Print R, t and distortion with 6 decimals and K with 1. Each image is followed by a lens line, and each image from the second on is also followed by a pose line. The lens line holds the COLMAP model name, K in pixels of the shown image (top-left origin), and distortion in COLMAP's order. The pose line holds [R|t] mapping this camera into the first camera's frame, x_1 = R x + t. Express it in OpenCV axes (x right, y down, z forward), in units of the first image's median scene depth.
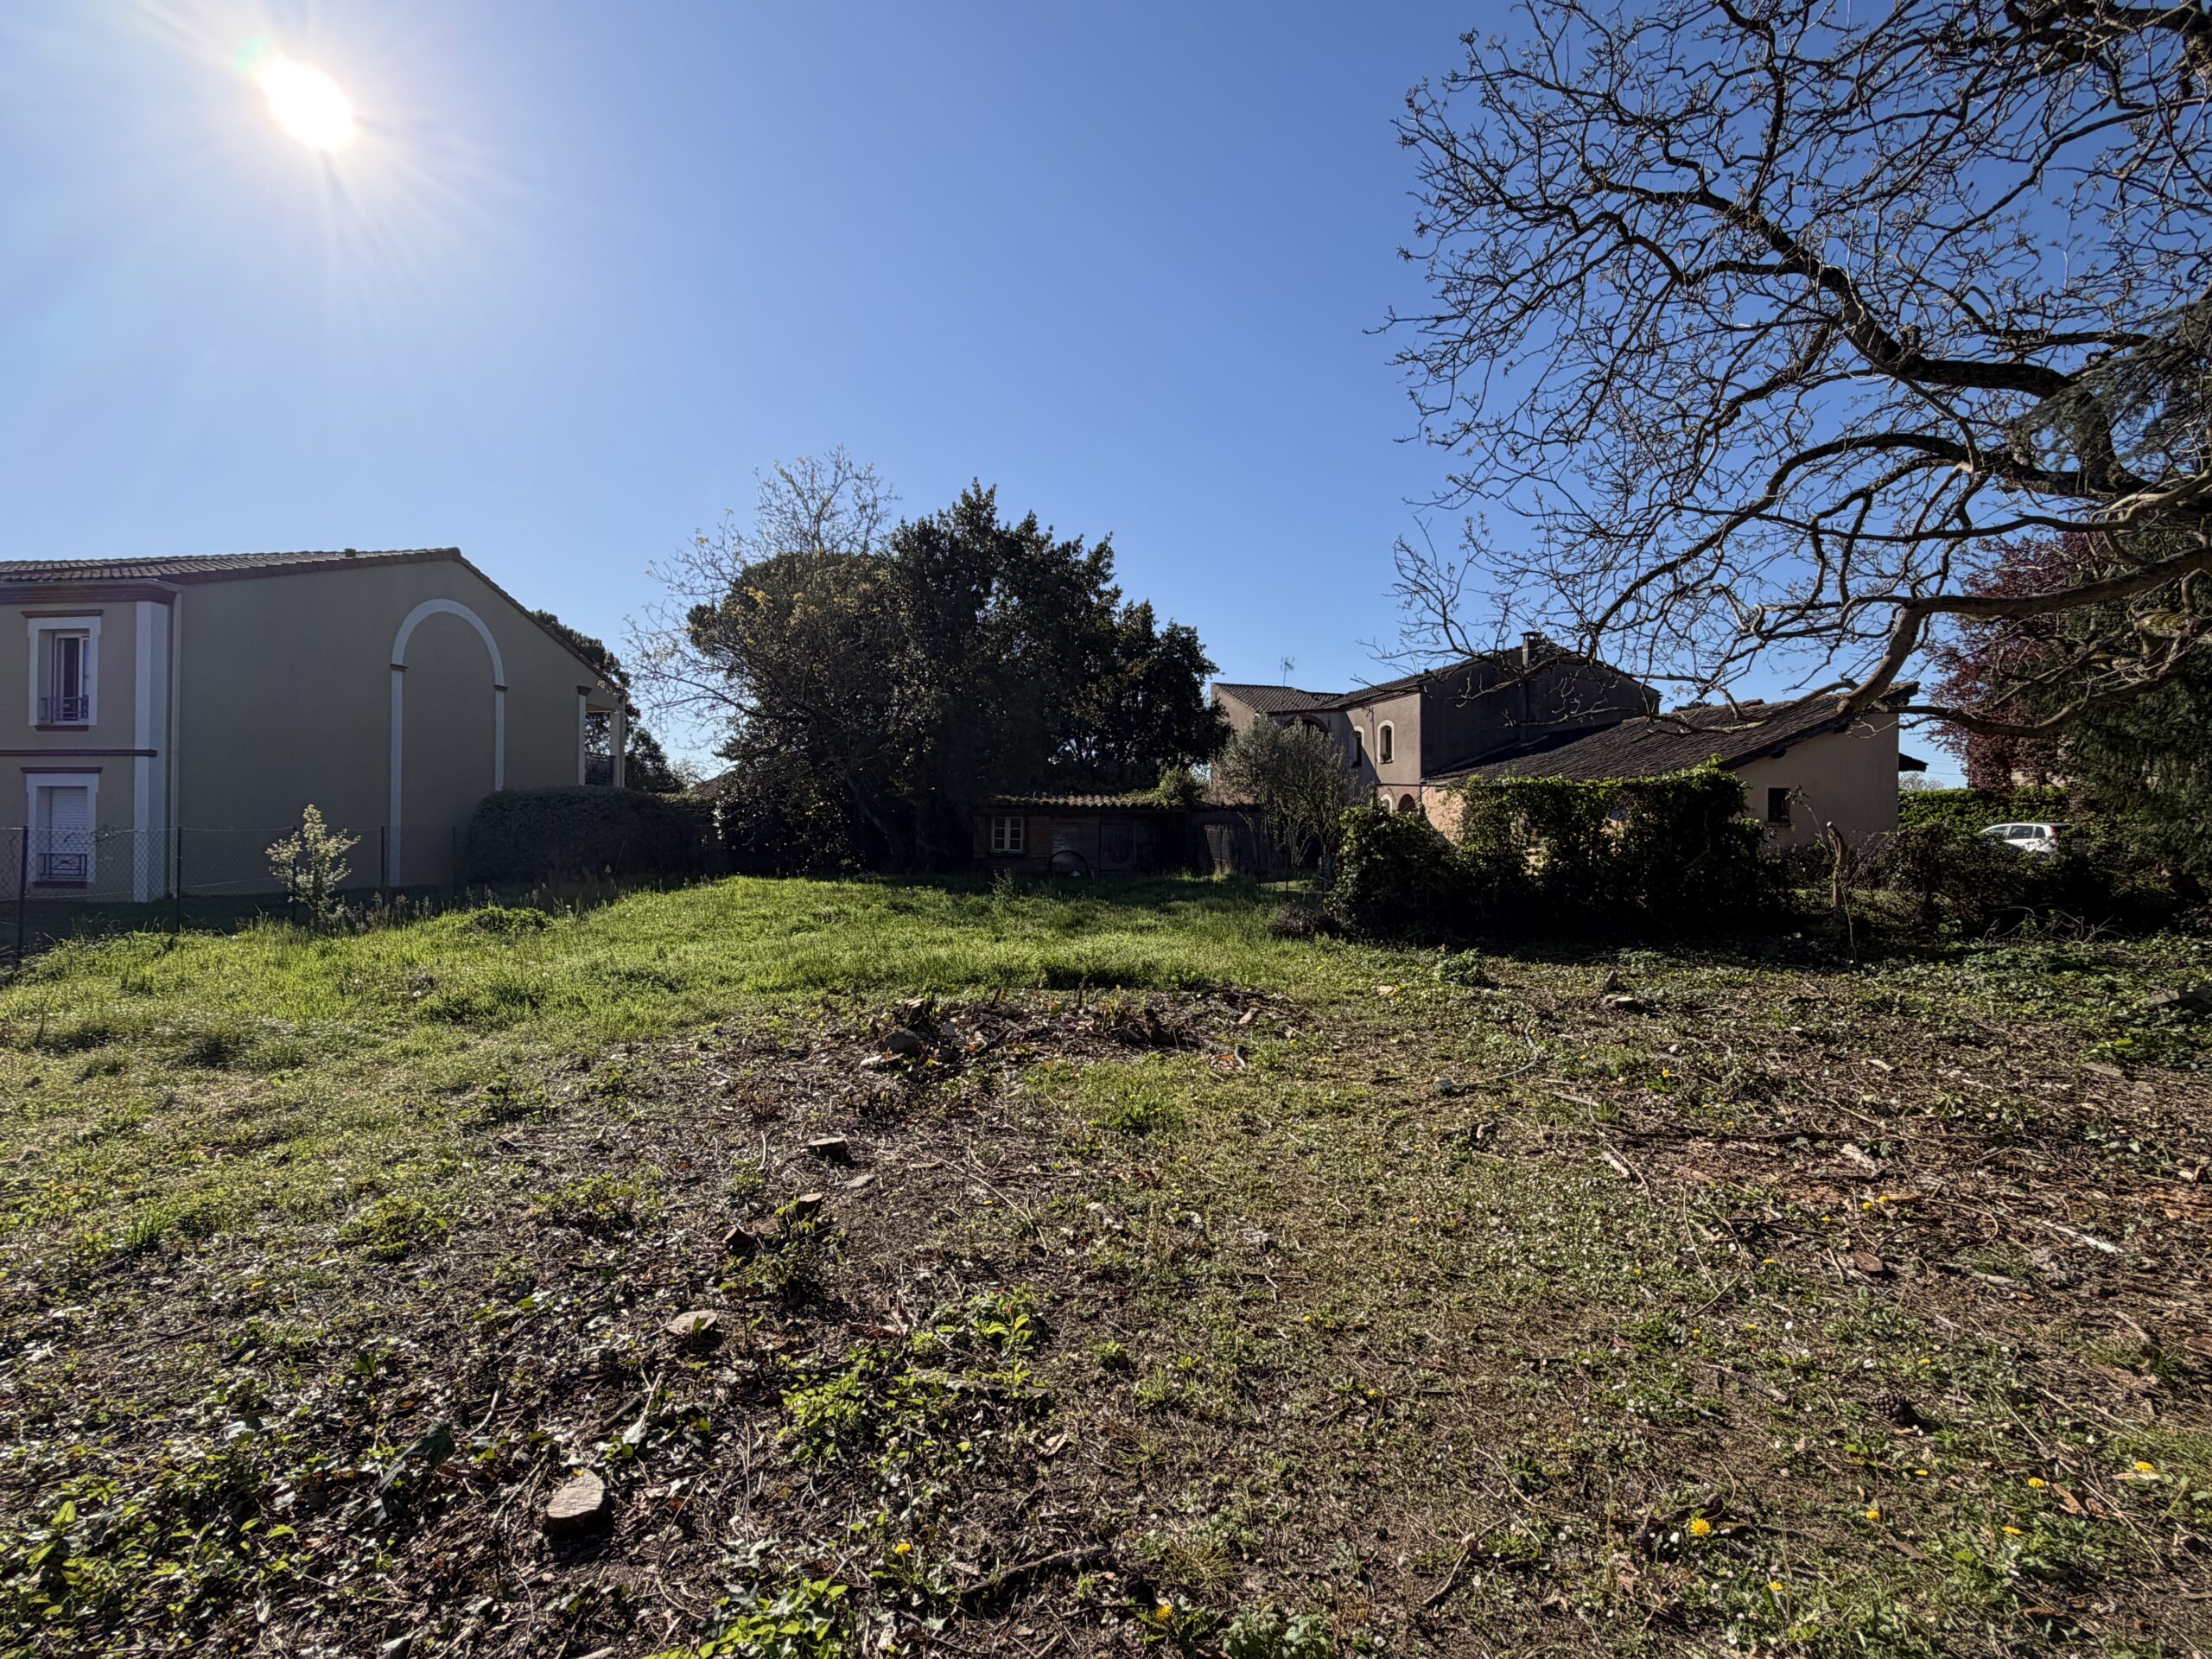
lens RADIAL K [[1062.3, 0, 1102.2], [0, 1062.3, 826.4], [0, 0, 1]] dist [-0.002193, 0.000717]
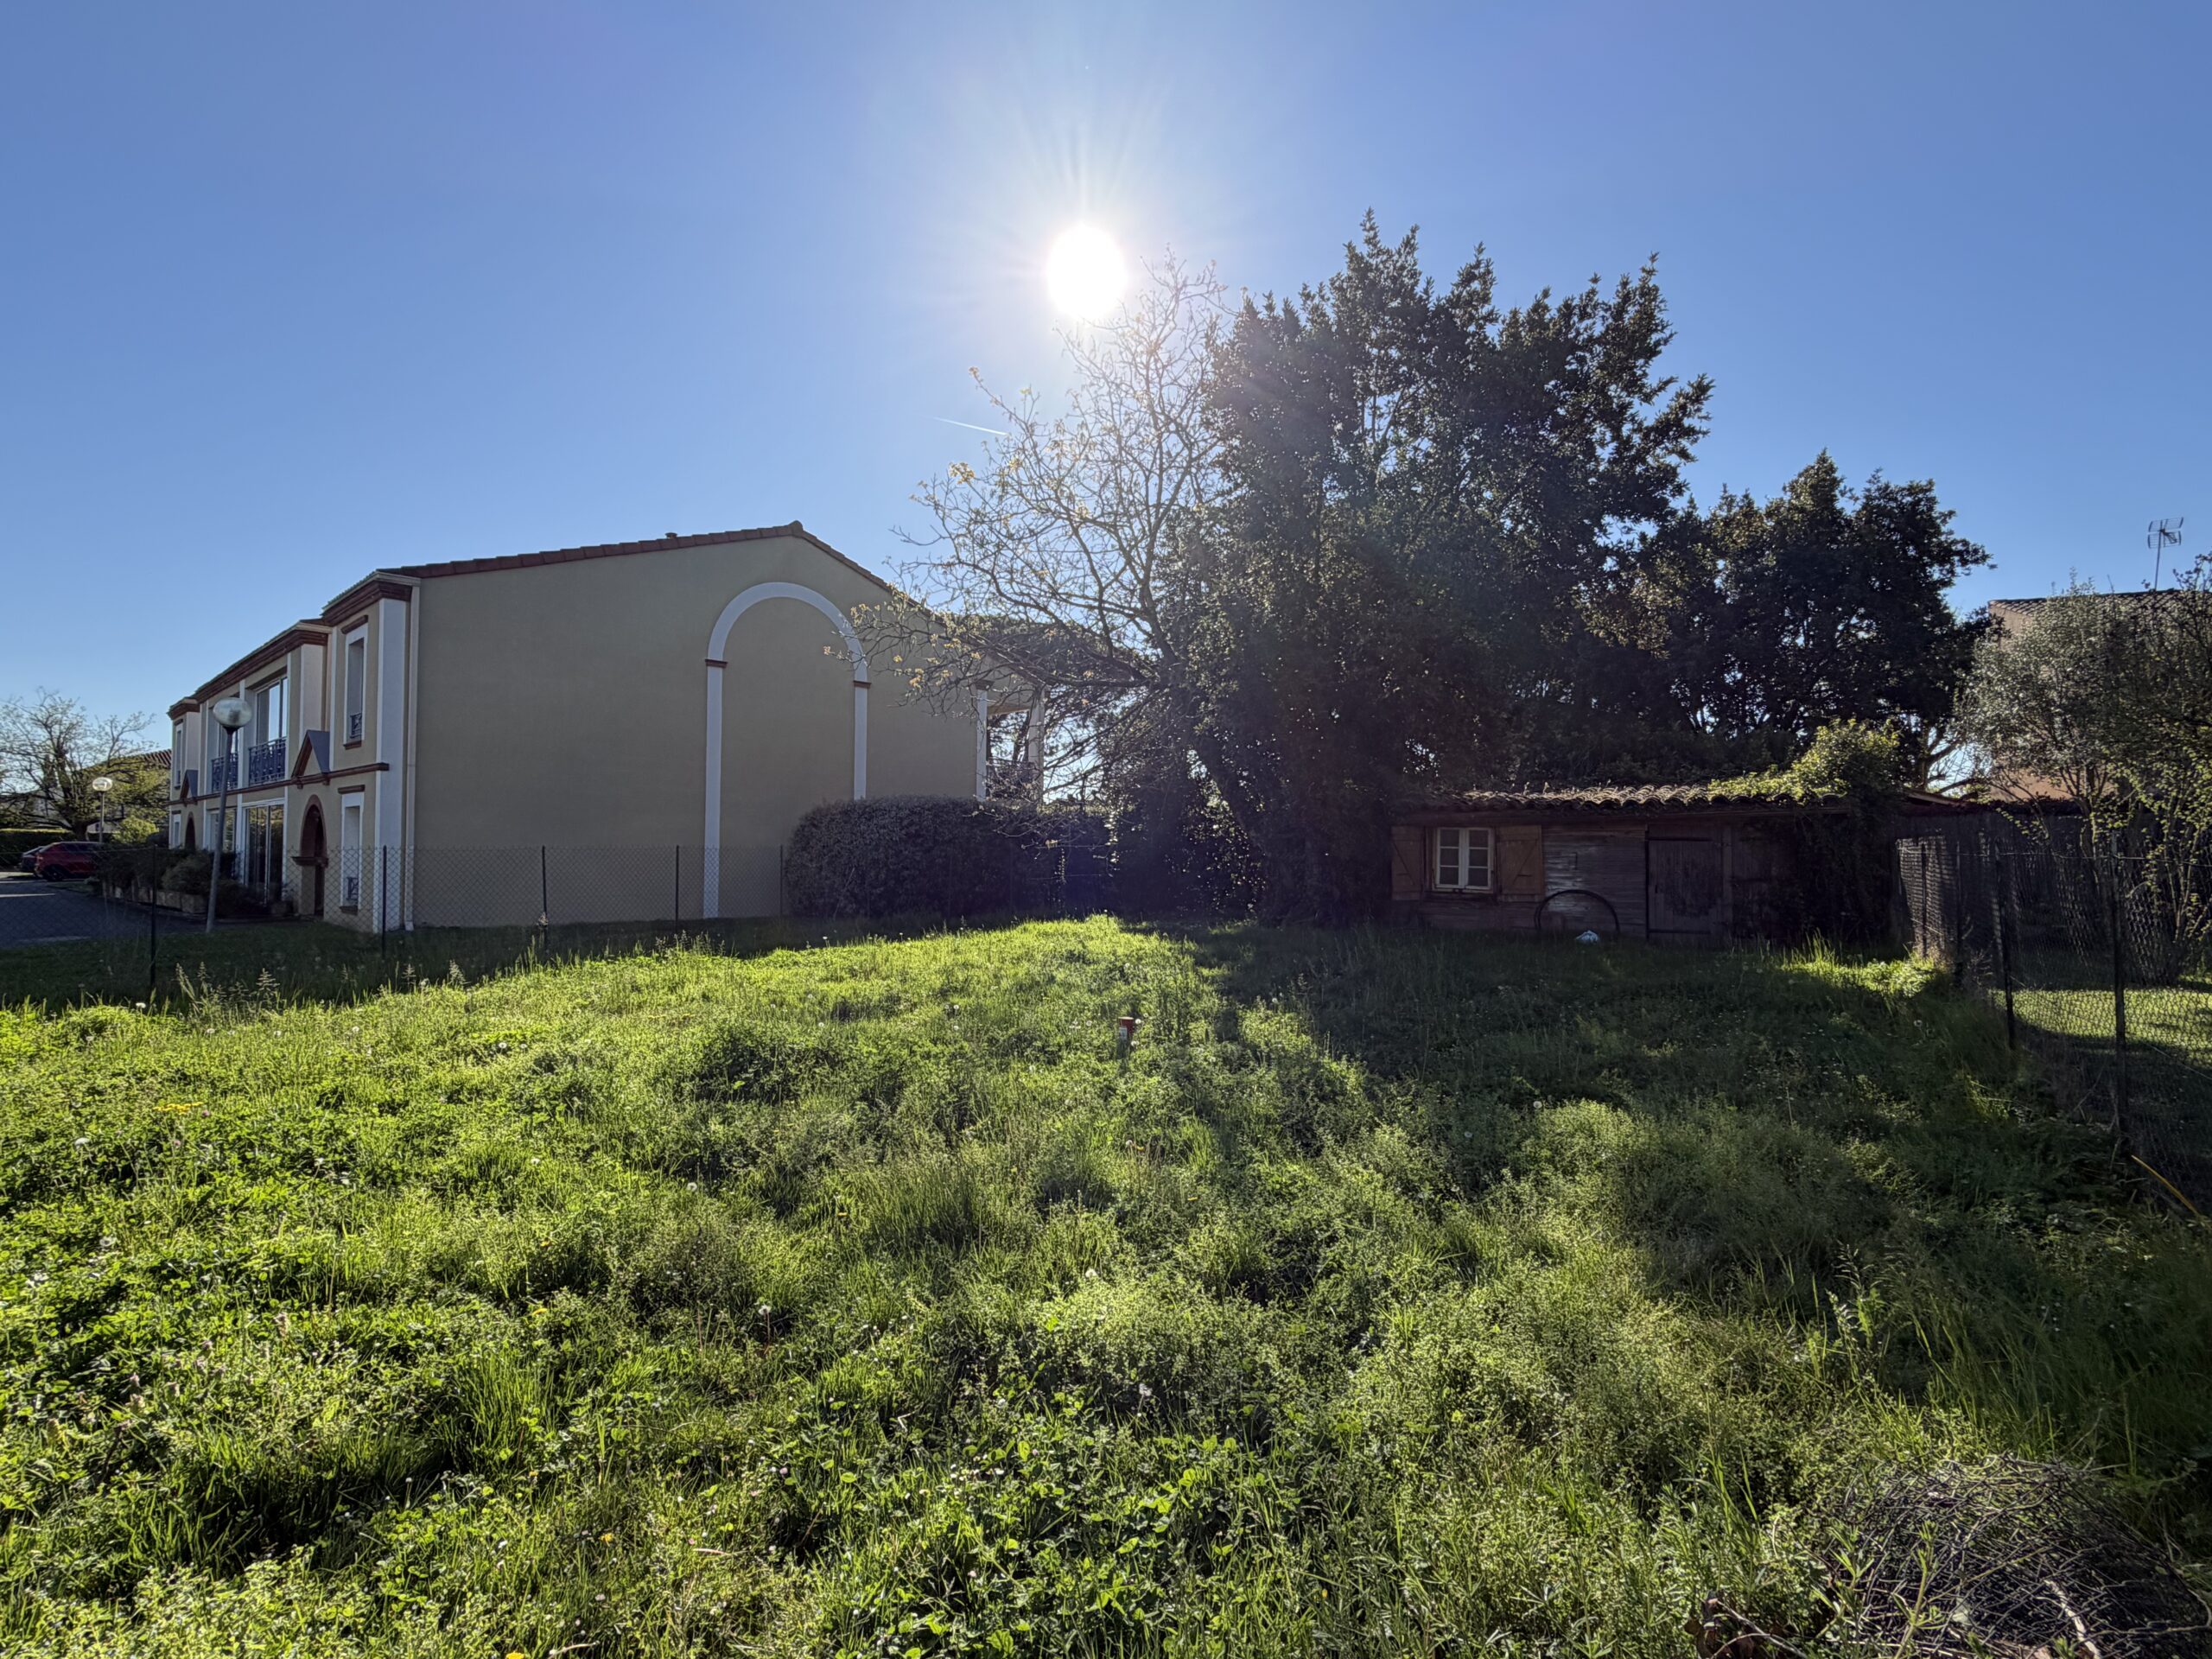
lens RADIAL K [[1062.3, 0, 1109.7], [0, 1062.3, 837.9], [0, 0, 1]] dist [-0.002193, 0.000717]
pose [[0.815486, -0.010279, -0.578686, 0.079534], [0.003525, 0.999912, -0.012793, 0.002816], [0.578766, 0.008393, 0.815450, 0.426550]]
